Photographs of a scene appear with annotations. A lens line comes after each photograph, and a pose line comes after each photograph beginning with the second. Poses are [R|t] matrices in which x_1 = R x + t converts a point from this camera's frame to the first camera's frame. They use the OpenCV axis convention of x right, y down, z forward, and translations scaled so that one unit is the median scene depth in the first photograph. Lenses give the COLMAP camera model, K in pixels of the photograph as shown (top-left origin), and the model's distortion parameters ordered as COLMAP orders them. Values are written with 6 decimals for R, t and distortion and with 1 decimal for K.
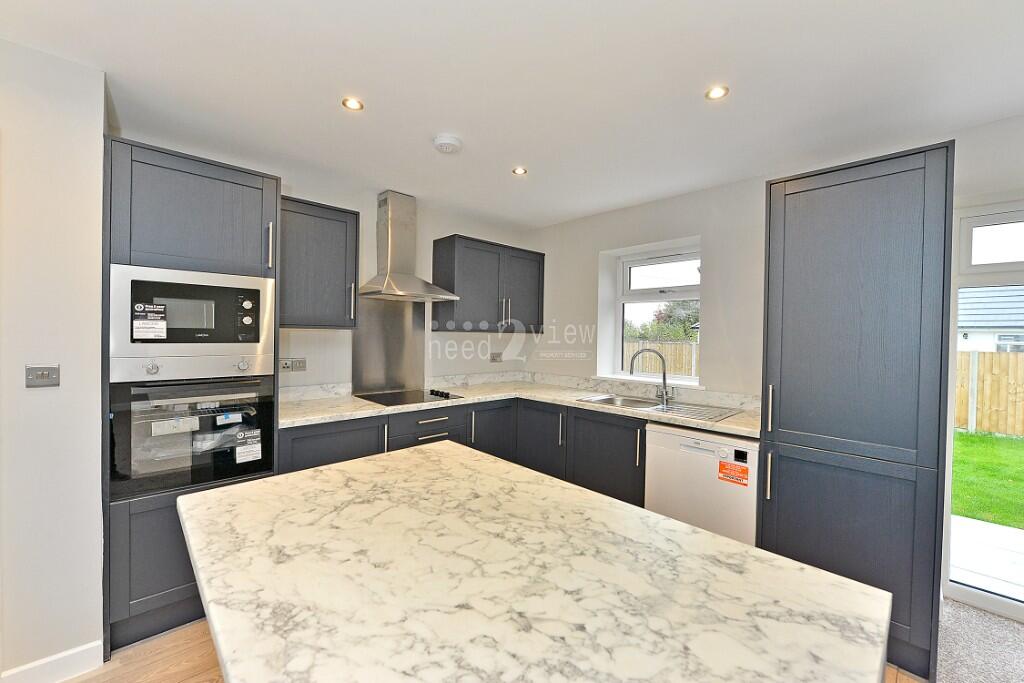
lens RADIAL K [[405.9, 0, 508.6], [0, 405.9, 340.0], [0, 0, 1]] dist [-0.000431, -0.000087]
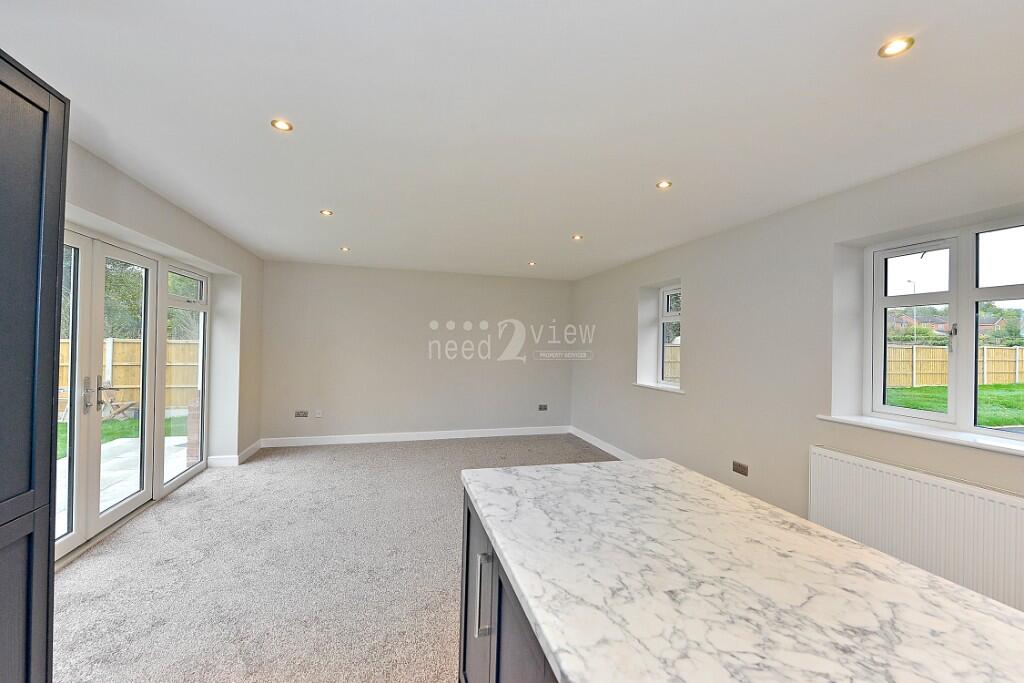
lens RADIAL K [[405.9, 0, 508.6], [0, 405.9, 340.0], [0, 0, 1]] dist [-0.000431, -0.000087]
pose [[-0.887749, -0.031138, 0.459274, -0.158471], [-0.027788, 0.999515, 0.014054, -0.062854], [-0.459489, -0.000286, -0.888183, 2.044542]]
